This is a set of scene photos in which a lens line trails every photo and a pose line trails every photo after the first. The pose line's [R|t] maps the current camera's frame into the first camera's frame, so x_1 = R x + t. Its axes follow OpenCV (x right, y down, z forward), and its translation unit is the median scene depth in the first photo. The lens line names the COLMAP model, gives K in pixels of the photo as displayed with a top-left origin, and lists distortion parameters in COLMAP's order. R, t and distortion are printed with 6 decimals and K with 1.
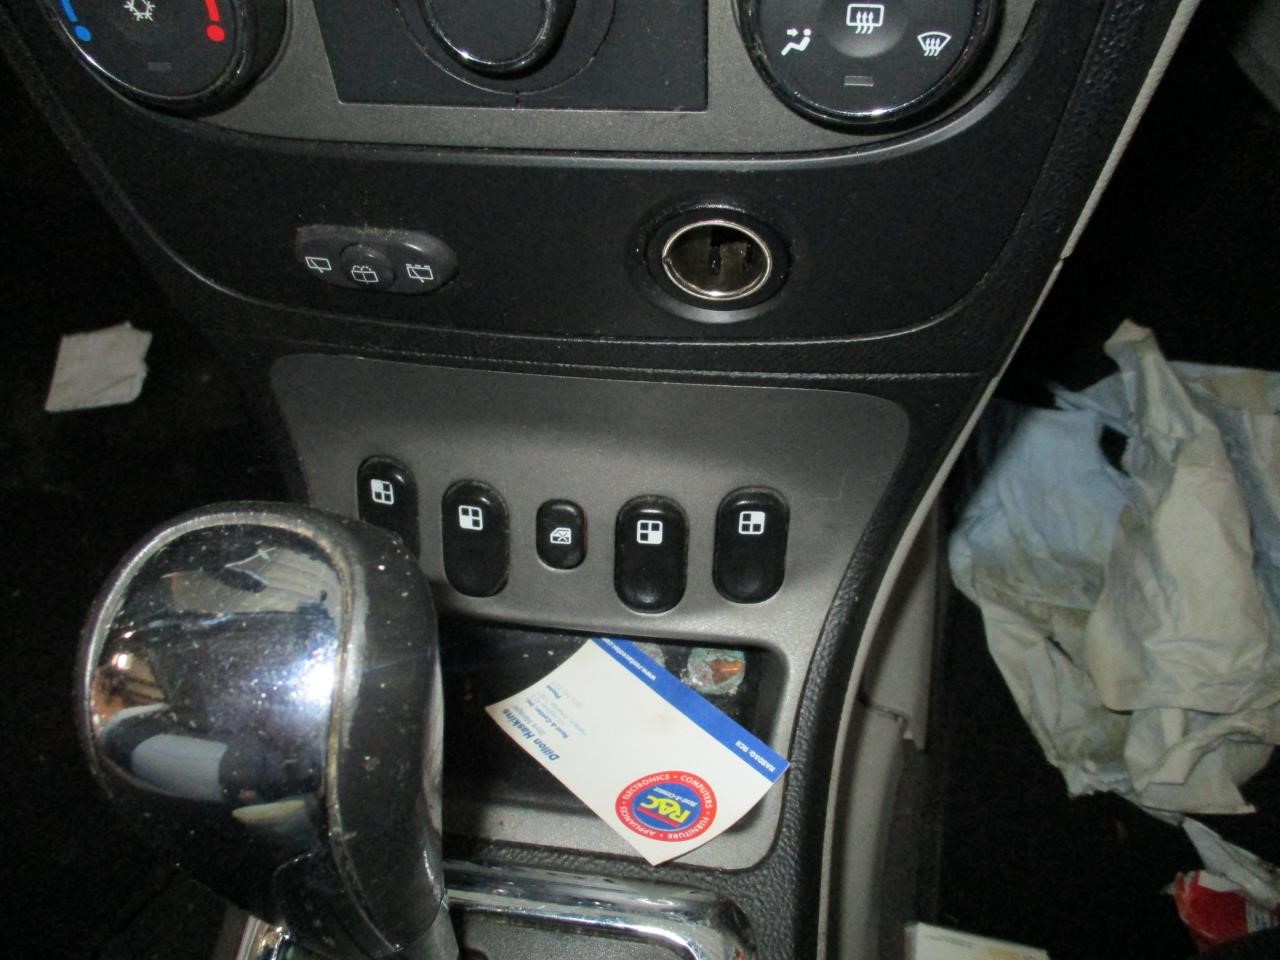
lens RADIAL K [[995.9, 0, 627.2], [0, 995.9, 478.8], [0, 0, 1]] dist [-0.026601, 0.001586]
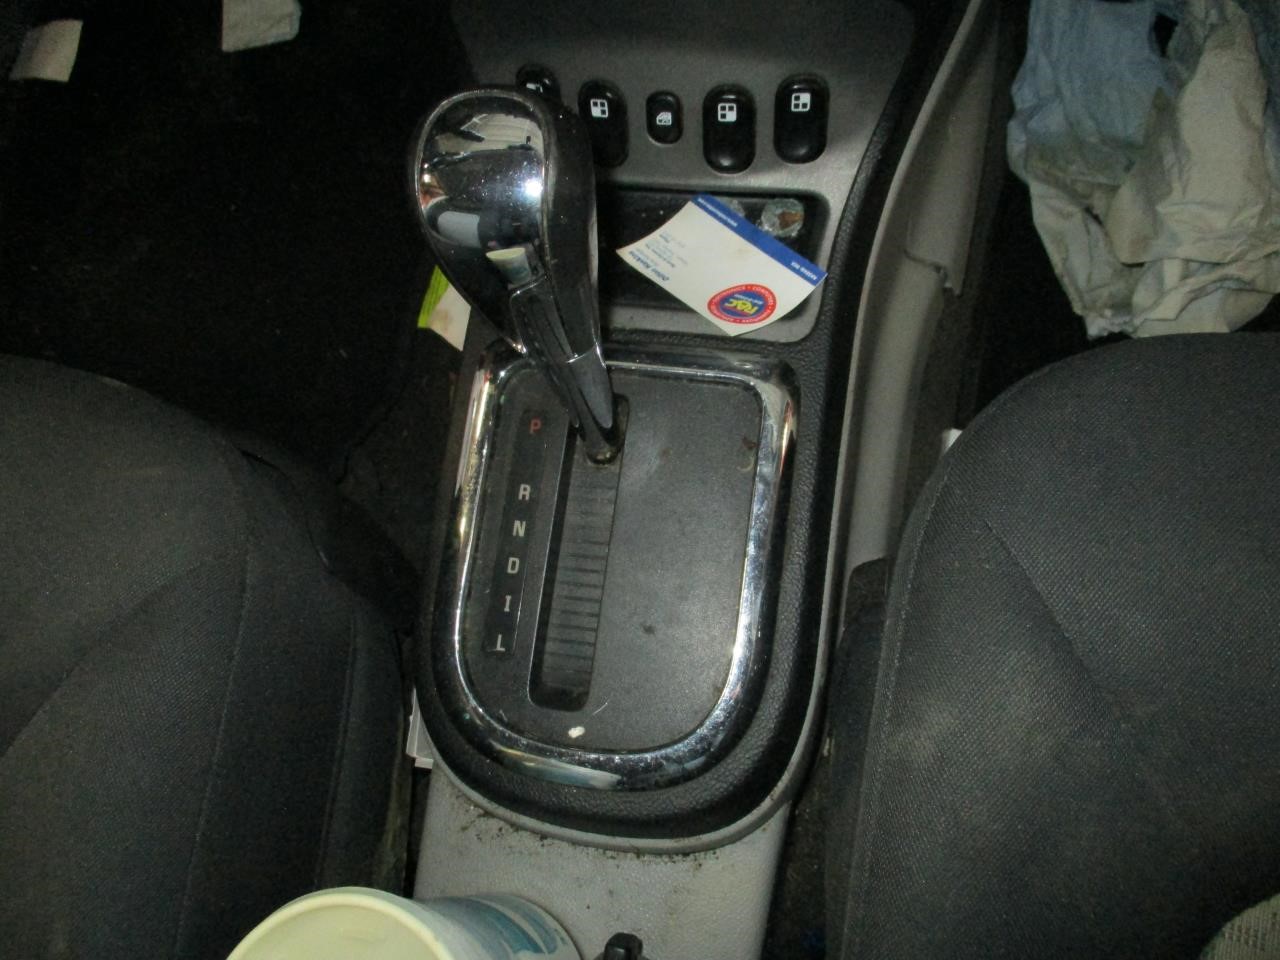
lens RADIAL K [[995.9, 0, 642.9], [0, 995.9, 414.9], [0, 0, 1]] dist [-0.026601, 0.001586]
pose [[0.994290, -0.013711, -0.105825, 0.042781], [0.044791, 0.953740, 0.297276, 0.035748], [0.096854, -0.300319, 0.948909, -0.425099]]
